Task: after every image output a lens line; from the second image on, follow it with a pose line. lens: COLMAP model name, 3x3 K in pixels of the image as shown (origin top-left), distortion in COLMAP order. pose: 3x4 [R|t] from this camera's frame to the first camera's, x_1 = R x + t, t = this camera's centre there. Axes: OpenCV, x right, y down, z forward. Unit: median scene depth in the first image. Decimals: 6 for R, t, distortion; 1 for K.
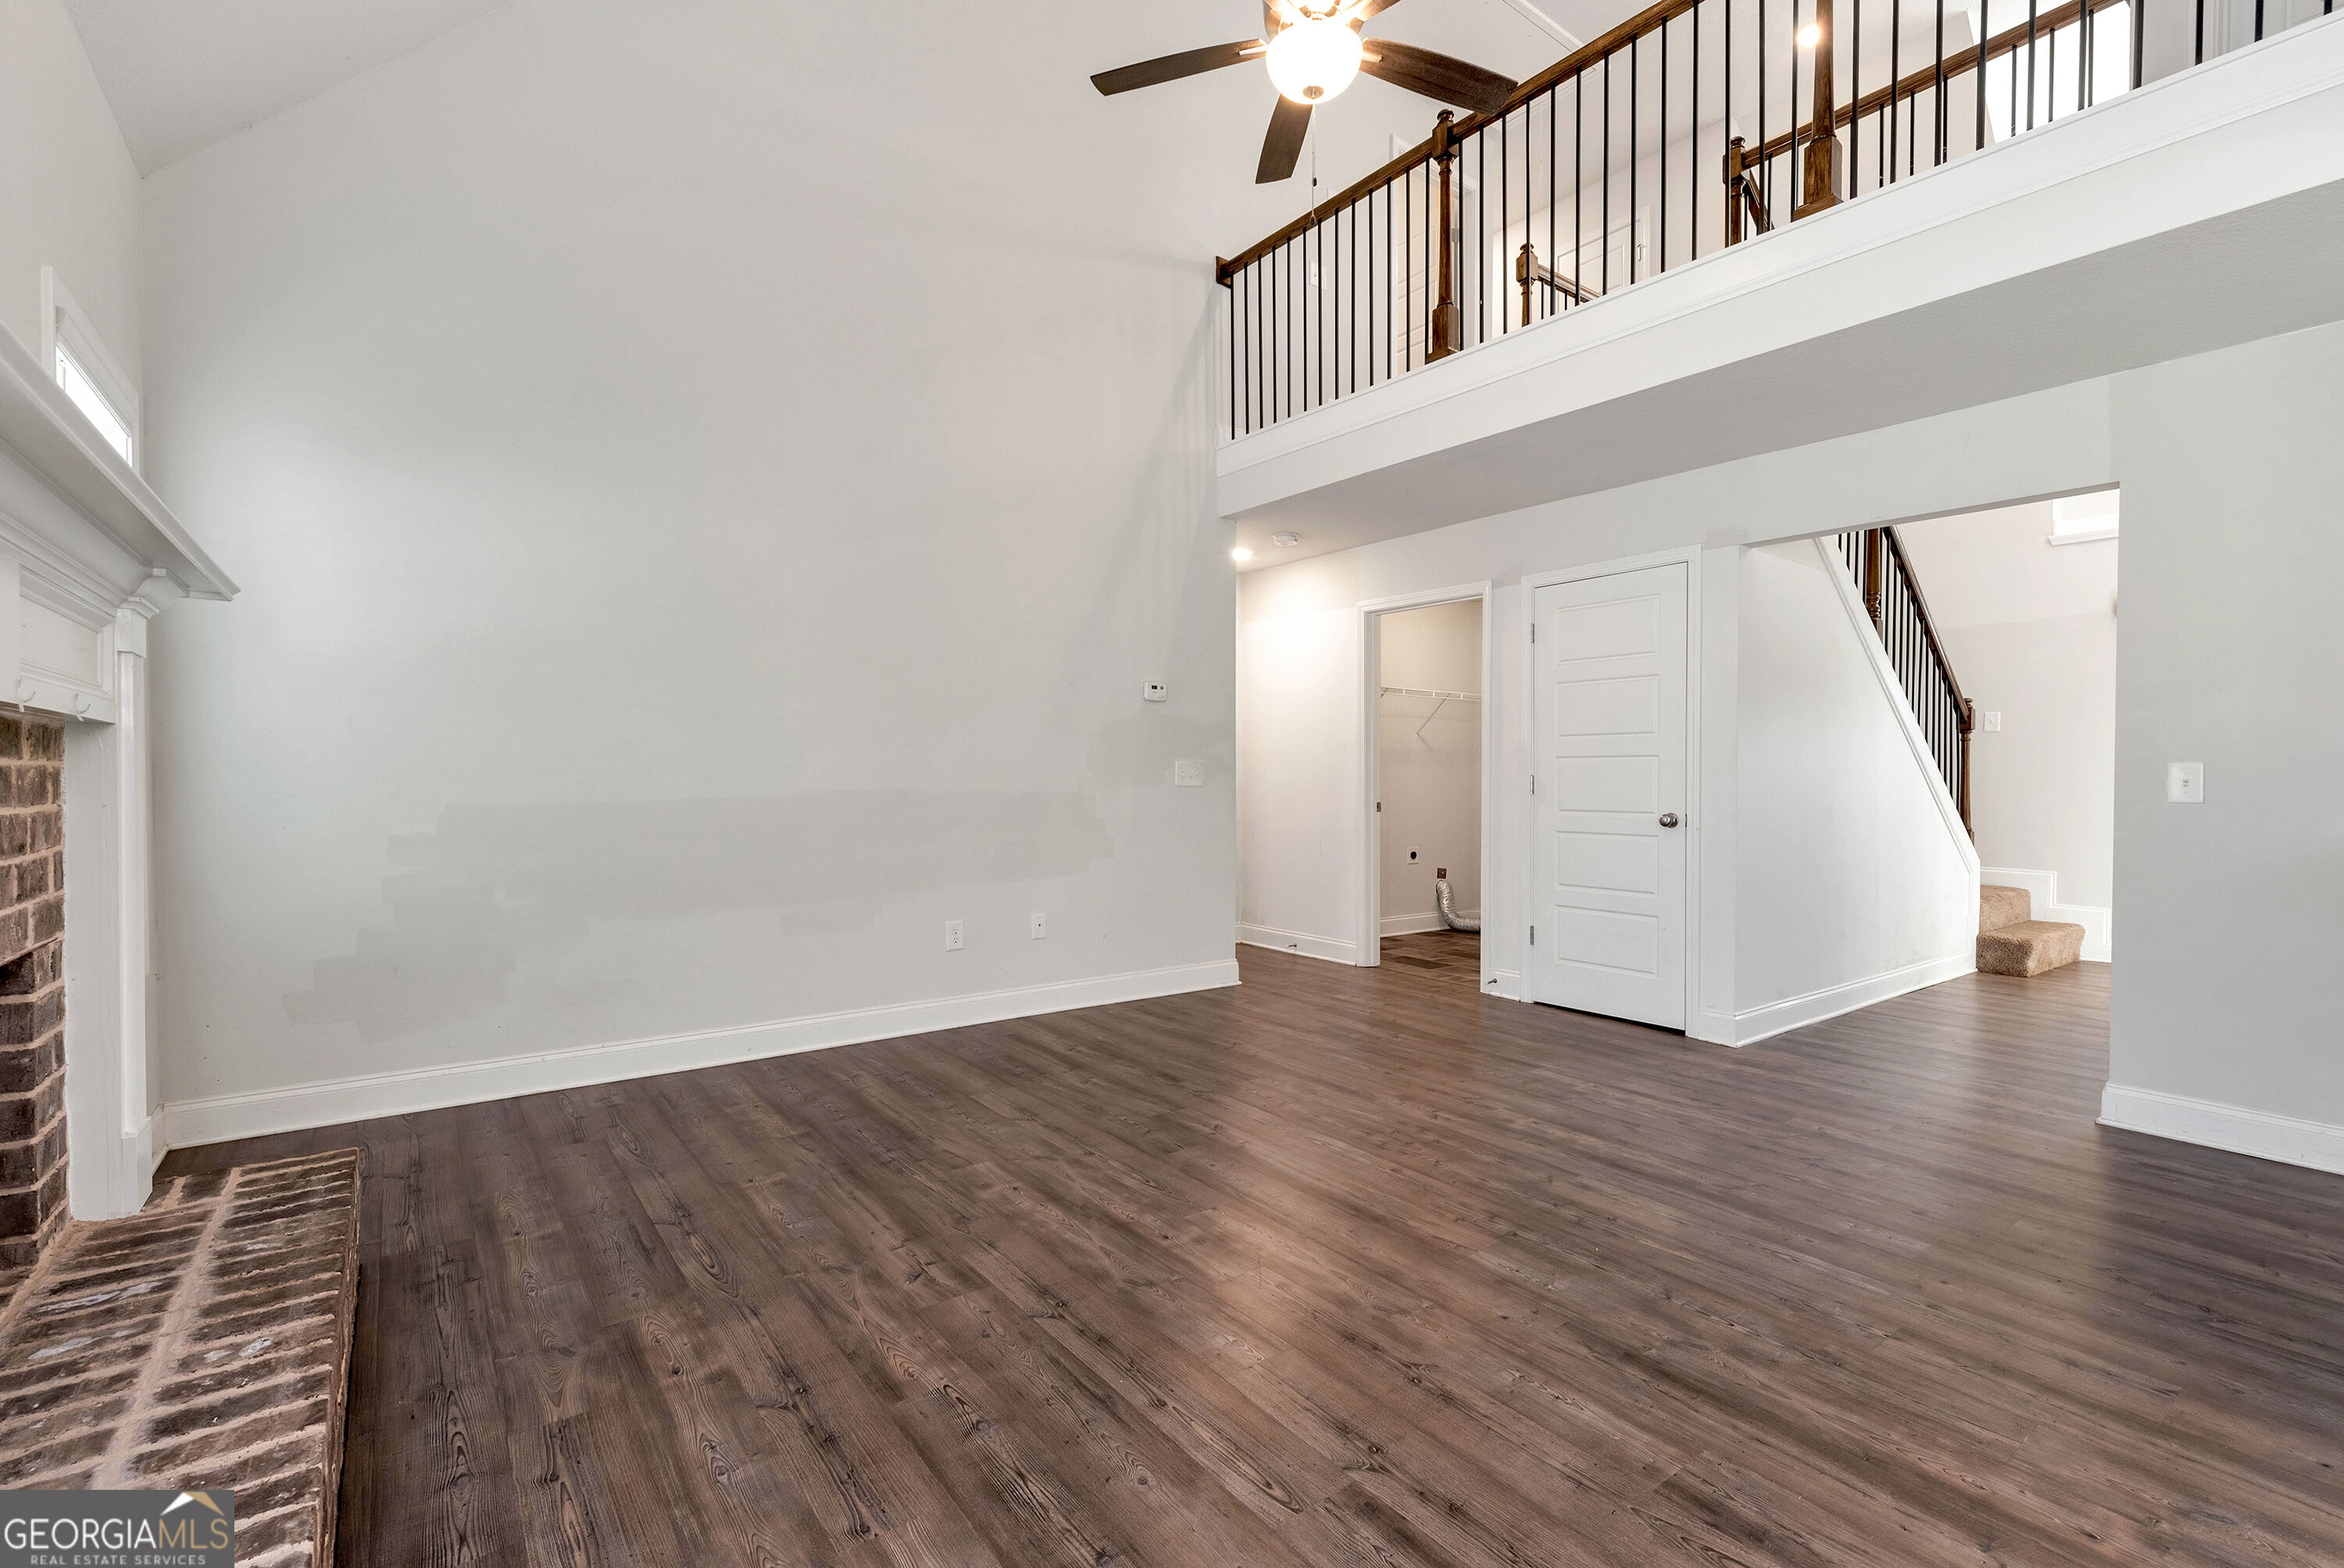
lens RADIAL K [[1027.6, 0, 1174.8], [0, 1027.6, 792.4], [0, 0, 1]] dist [-0.000140, -0.000370]
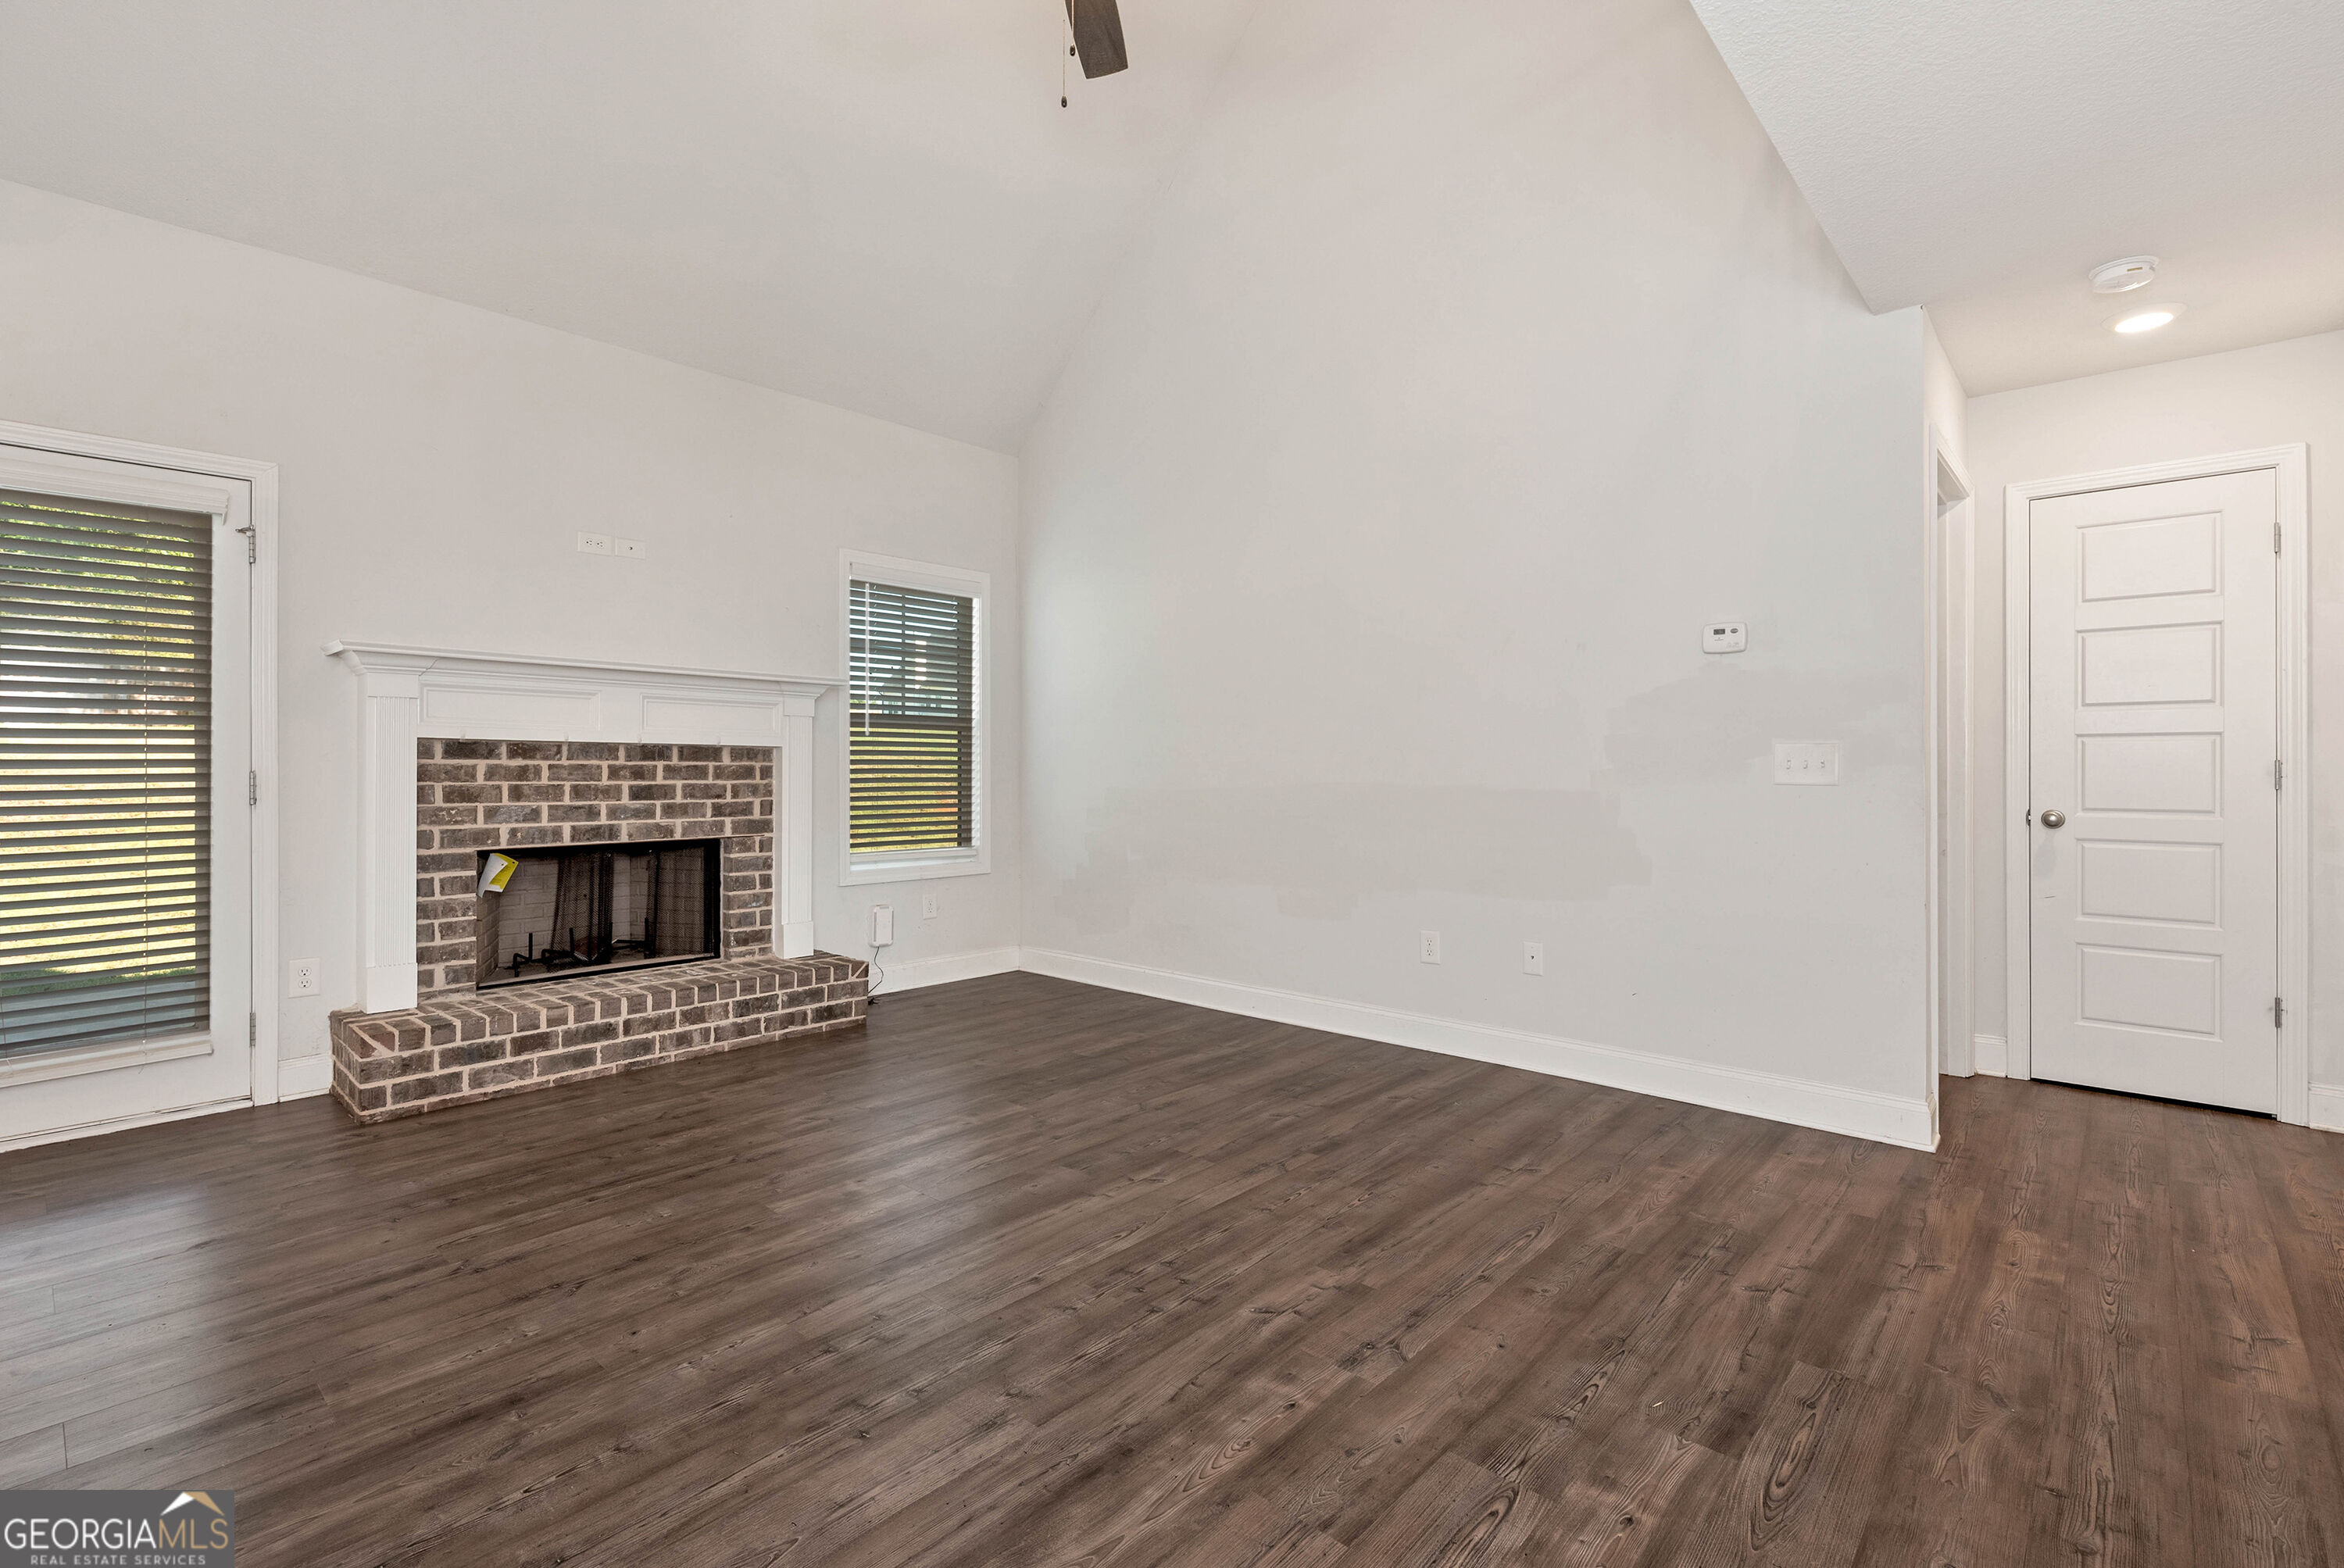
lens RADIAL K [[1059.1, 0, 1182.1], [0, 1059.1, 774.5], [0, 0, 1]] dist [0.000979, -0.000324]
pose [[0.196862, 0.001126, -0.980431, 0.967931], [-0.016217, 0.999866, -0.002108, -0.008171], [0.980297, 0.016315, 0.196853, 0.907611]]
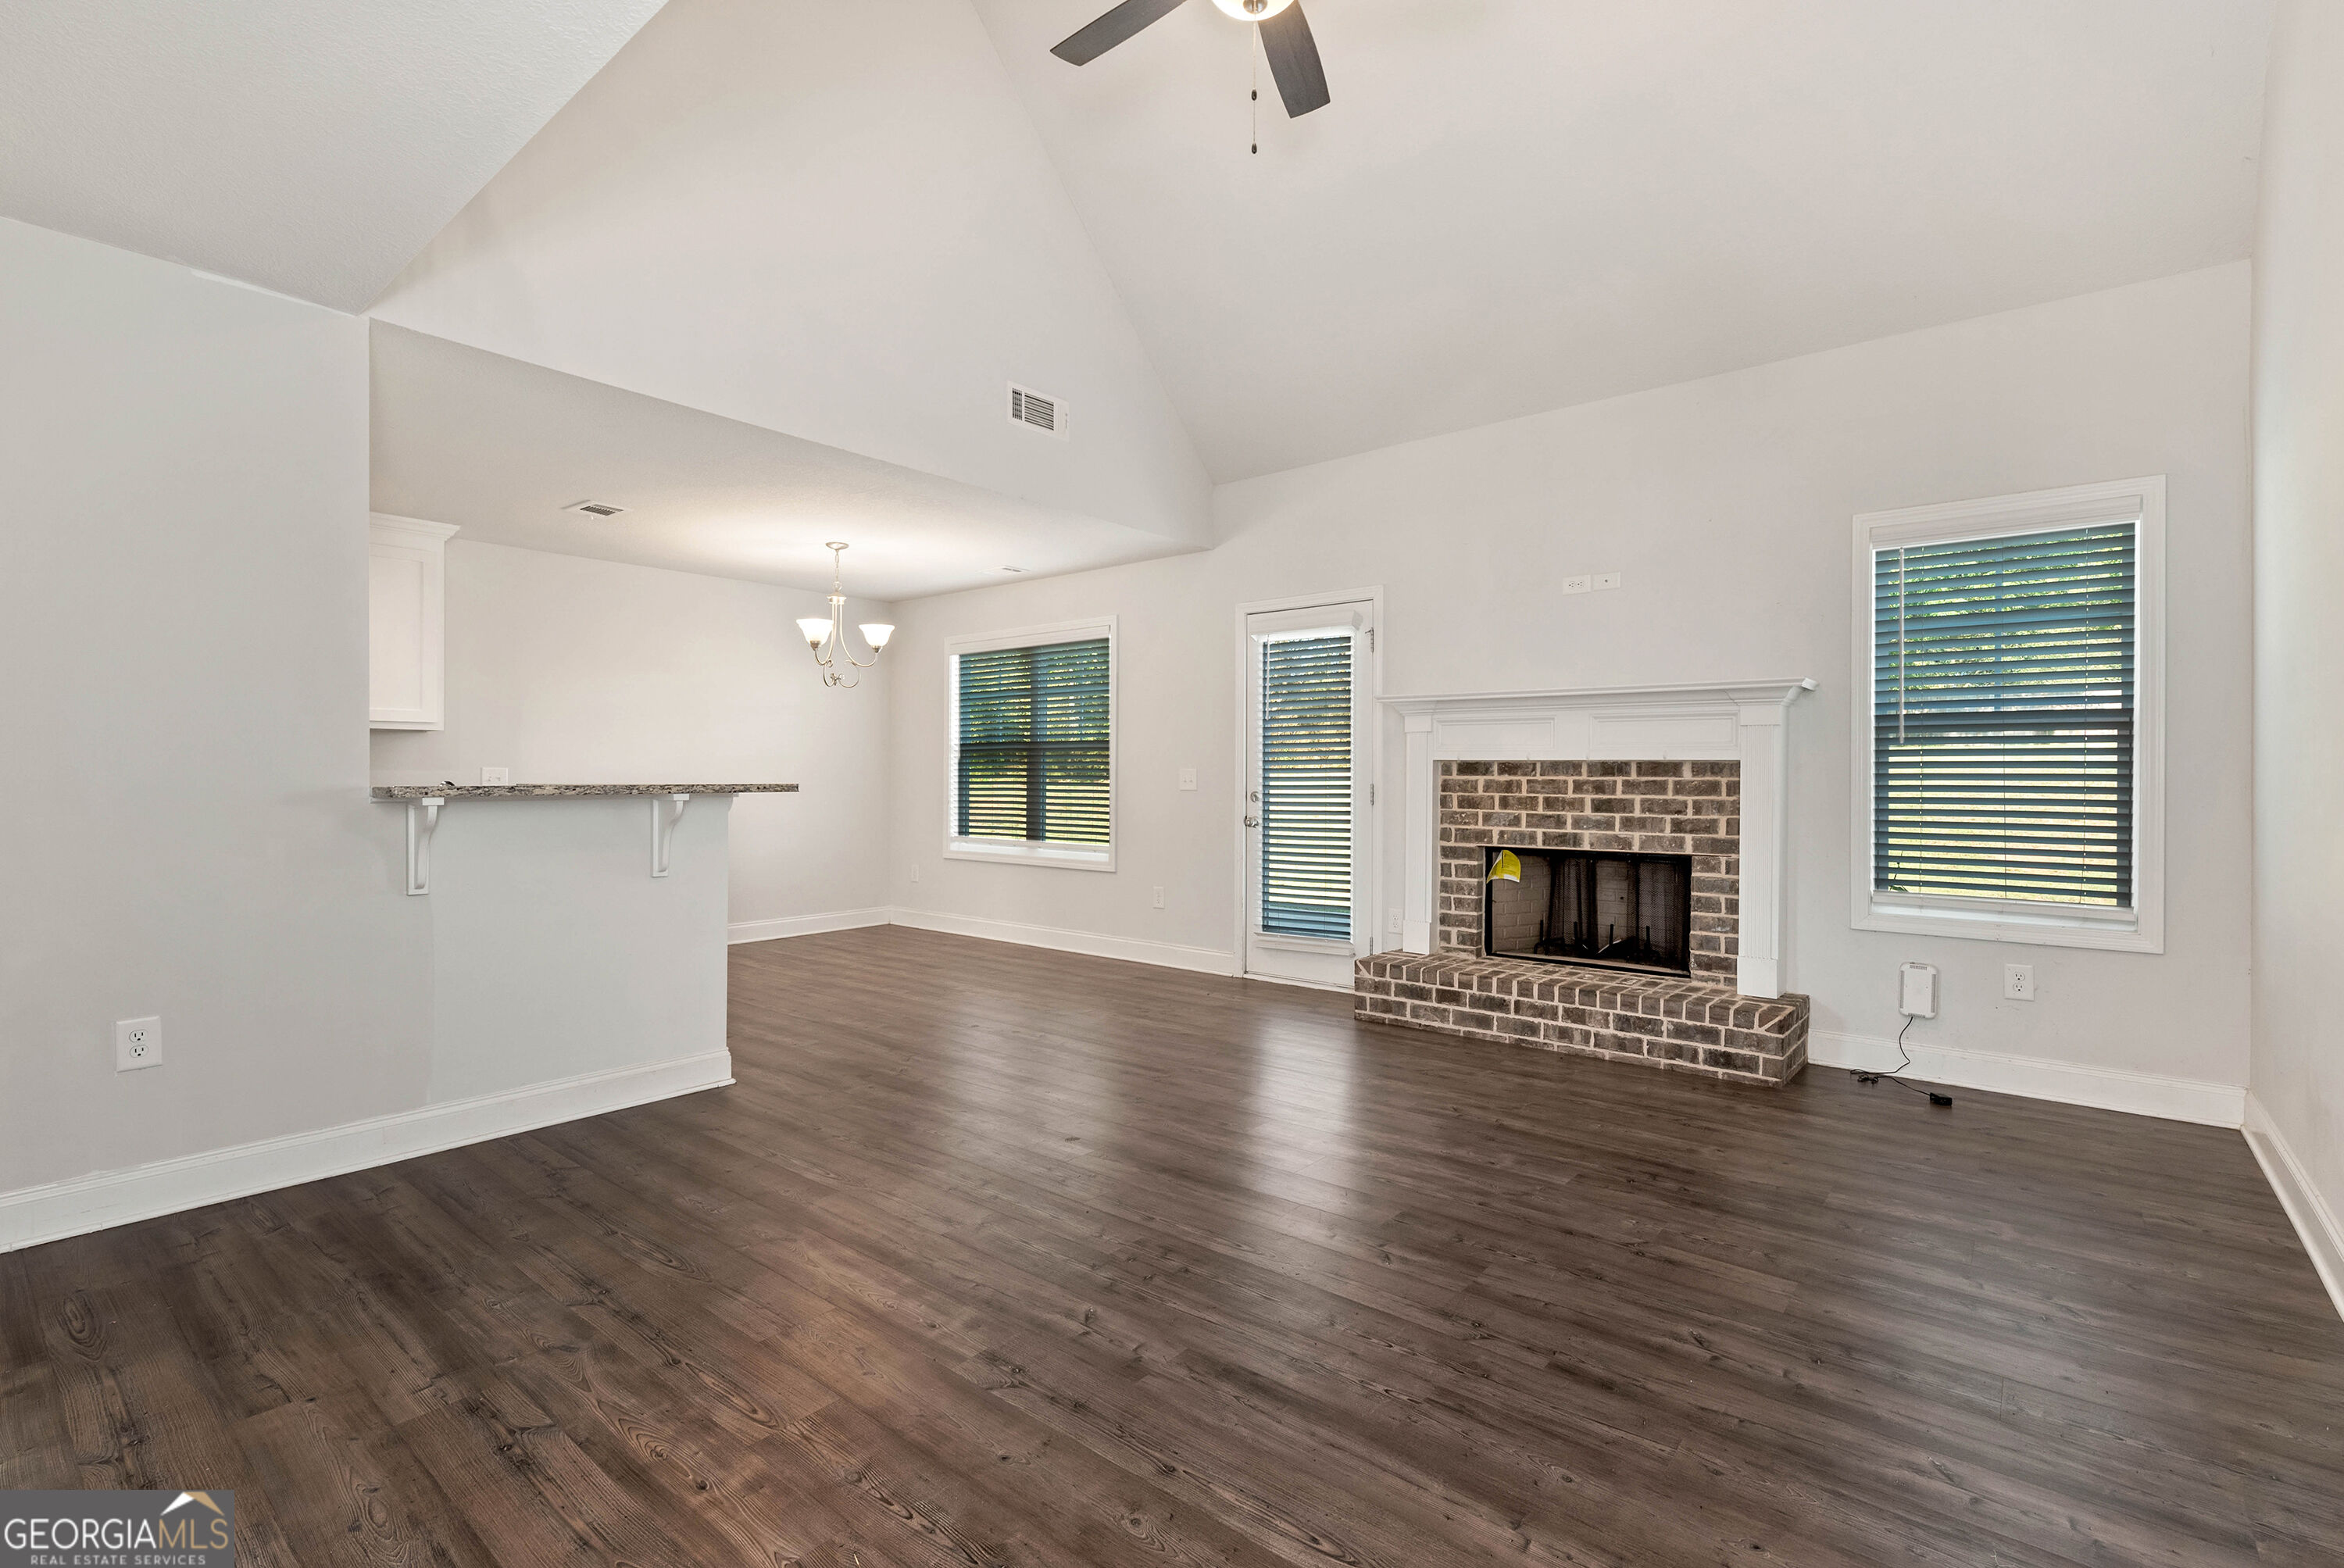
lens RADIAL K [[1059.1, 0, 1182.1], [0, 1059.1, 774.5], [0, 0, 1]] dist [0.000979, -0.000324]
pose [[-0.970388, -0.010039, -0.241345, 0.397221], [-0.013104, 0.999853, 0.011100, -0.029435], [0.241198, 0.013934, -0.970376, 1.822458]]
